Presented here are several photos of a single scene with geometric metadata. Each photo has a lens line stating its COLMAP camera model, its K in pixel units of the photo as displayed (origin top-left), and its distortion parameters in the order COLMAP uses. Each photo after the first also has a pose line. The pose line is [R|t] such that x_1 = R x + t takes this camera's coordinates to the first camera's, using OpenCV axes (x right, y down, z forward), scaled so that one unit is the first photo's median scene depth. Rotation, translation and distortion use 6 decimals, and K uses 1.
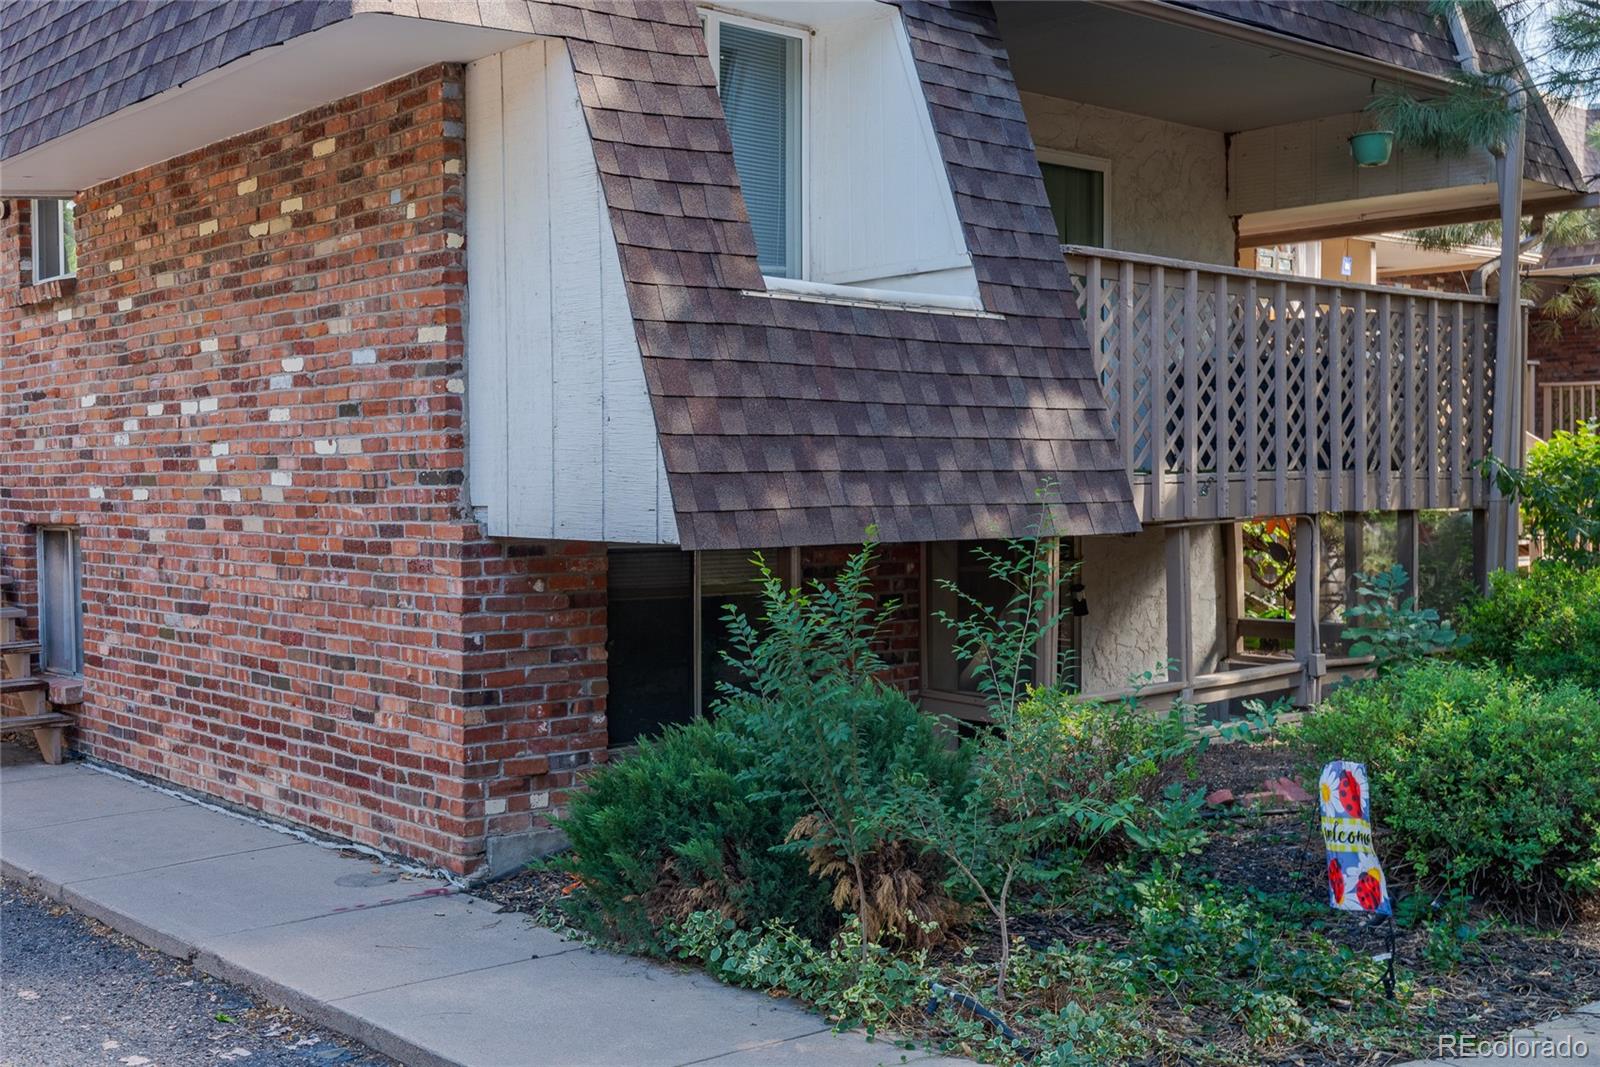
lens RADIAL K [[1748.0, 0, 799.2], [0, 1748.0, 534.0], [0, 0, 1]] dist [-0.010391, 0.011680]
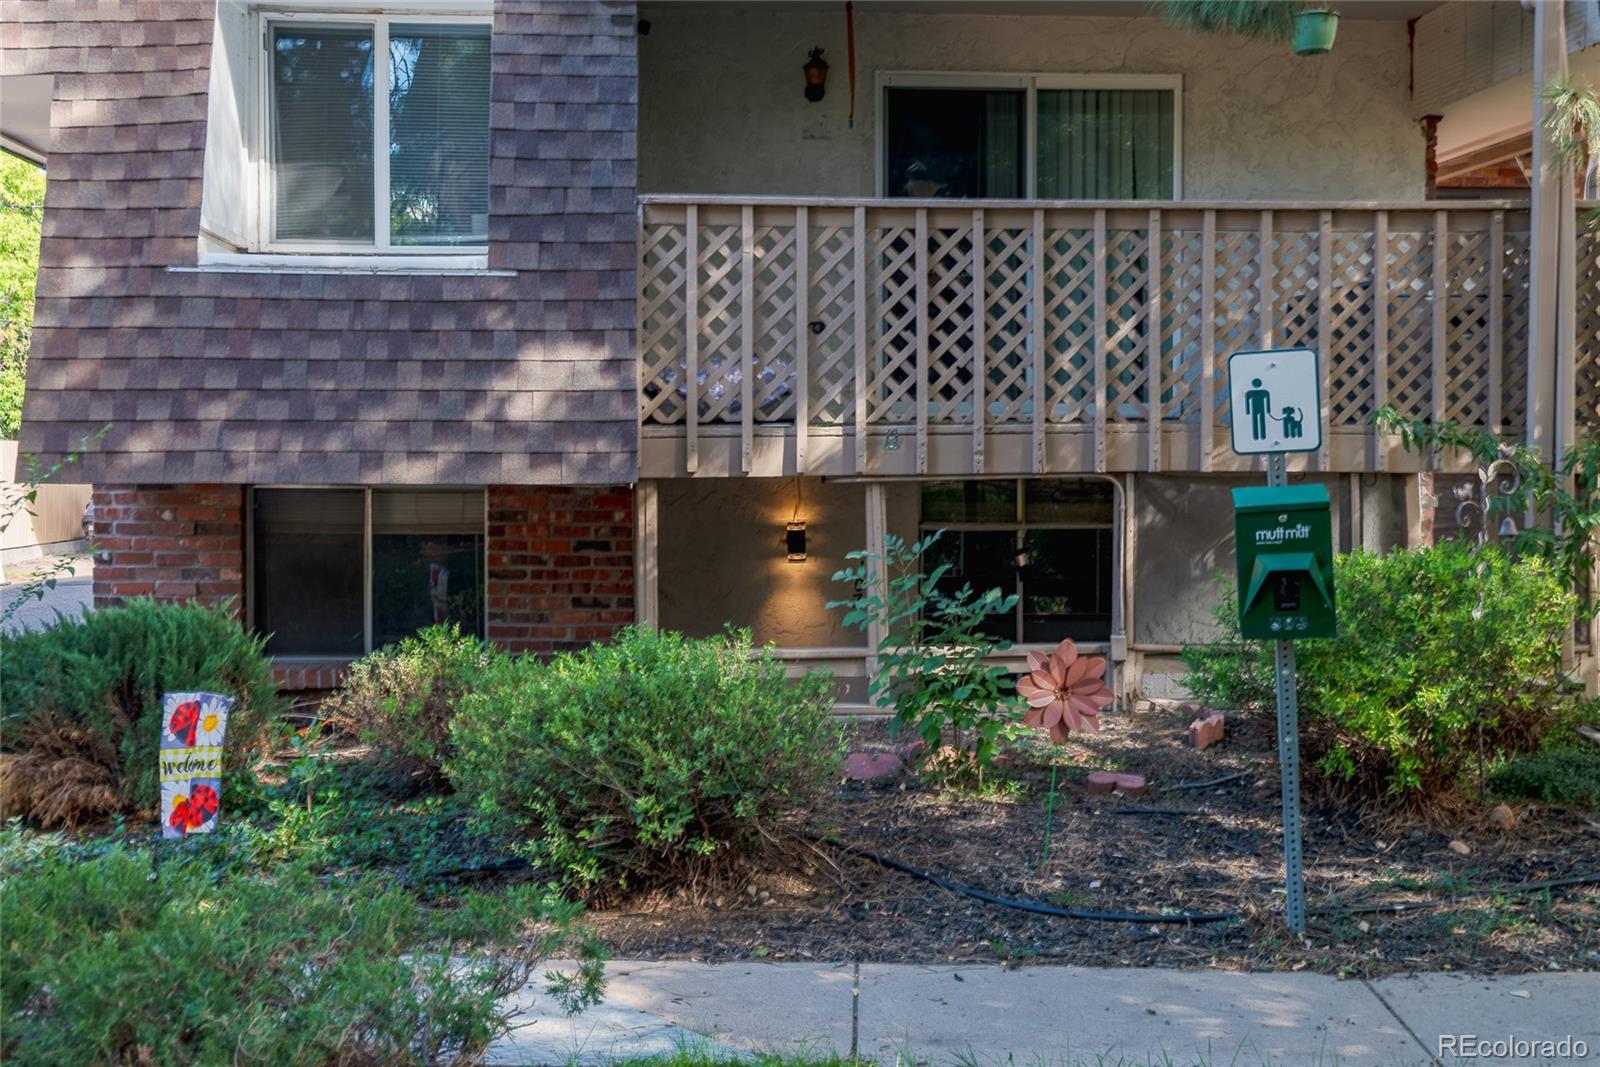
lens RADIAL K [[1725.2, 0, 798.6], [0, 1725.2, 484.5], [0, 0, 1]] dist [0.004459, 0.008104]
pose [[0.791999, 0.021337, -0.610150, 0.907691], [-0.025024, 0.999684, 0.002477, -0.005554], [0.610009, 0.013307, 0.792282, 0.302118]]
